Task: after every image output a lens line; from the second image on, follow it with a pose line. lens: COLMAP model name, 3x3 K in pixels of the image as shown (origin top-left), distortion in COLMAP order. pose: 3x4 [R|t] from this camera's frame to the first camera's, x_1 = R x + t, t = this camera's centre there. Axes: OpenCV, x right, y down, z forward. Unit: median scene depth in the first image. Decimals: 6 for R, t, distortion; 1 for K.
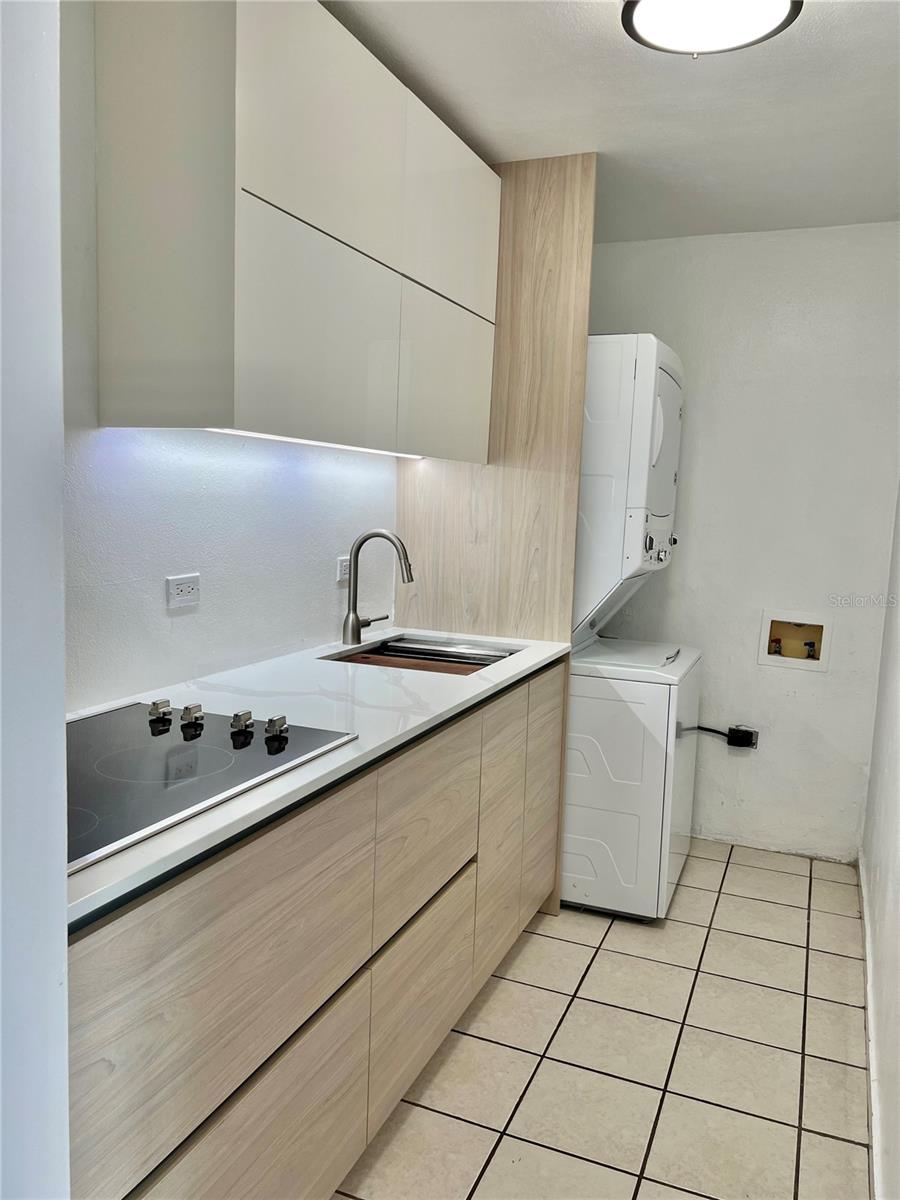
lens RADIAL K [[915.1, 0, 448.9], [0, 915.1, 603.7], [0, 0, 1]] dist [0.034842, -0.037946]
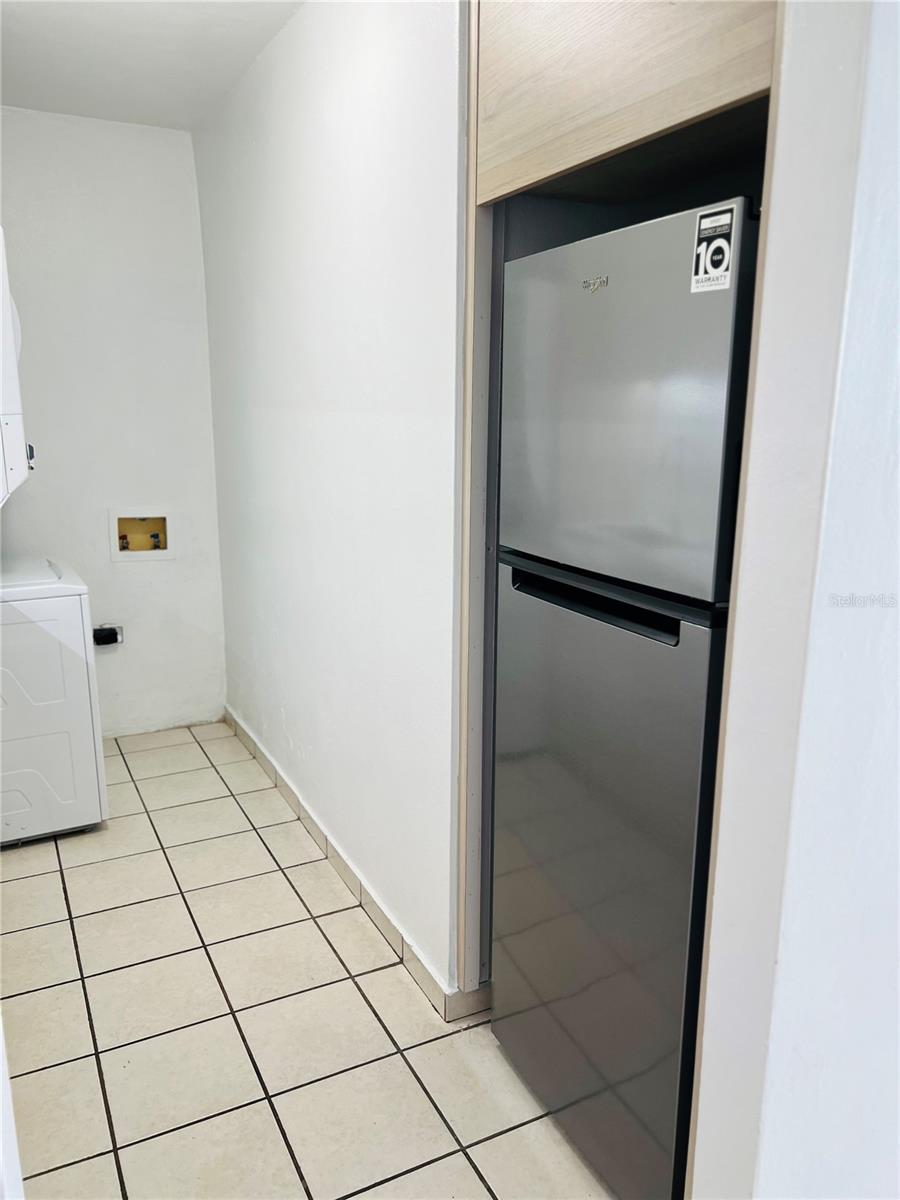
lens RADIAL K [[915.1, 0, 463.9], [0, 915.1, 628.4], [0, 0, 1]] dist [0.034842, -0.037946]
pose [[0.638799, -0.218025, 0.737836, -0.246307], [0.106159, 0.974812, 0.196140, -0.028949], [-0.762015, -0.046966, 0.645854, 0.042111]]
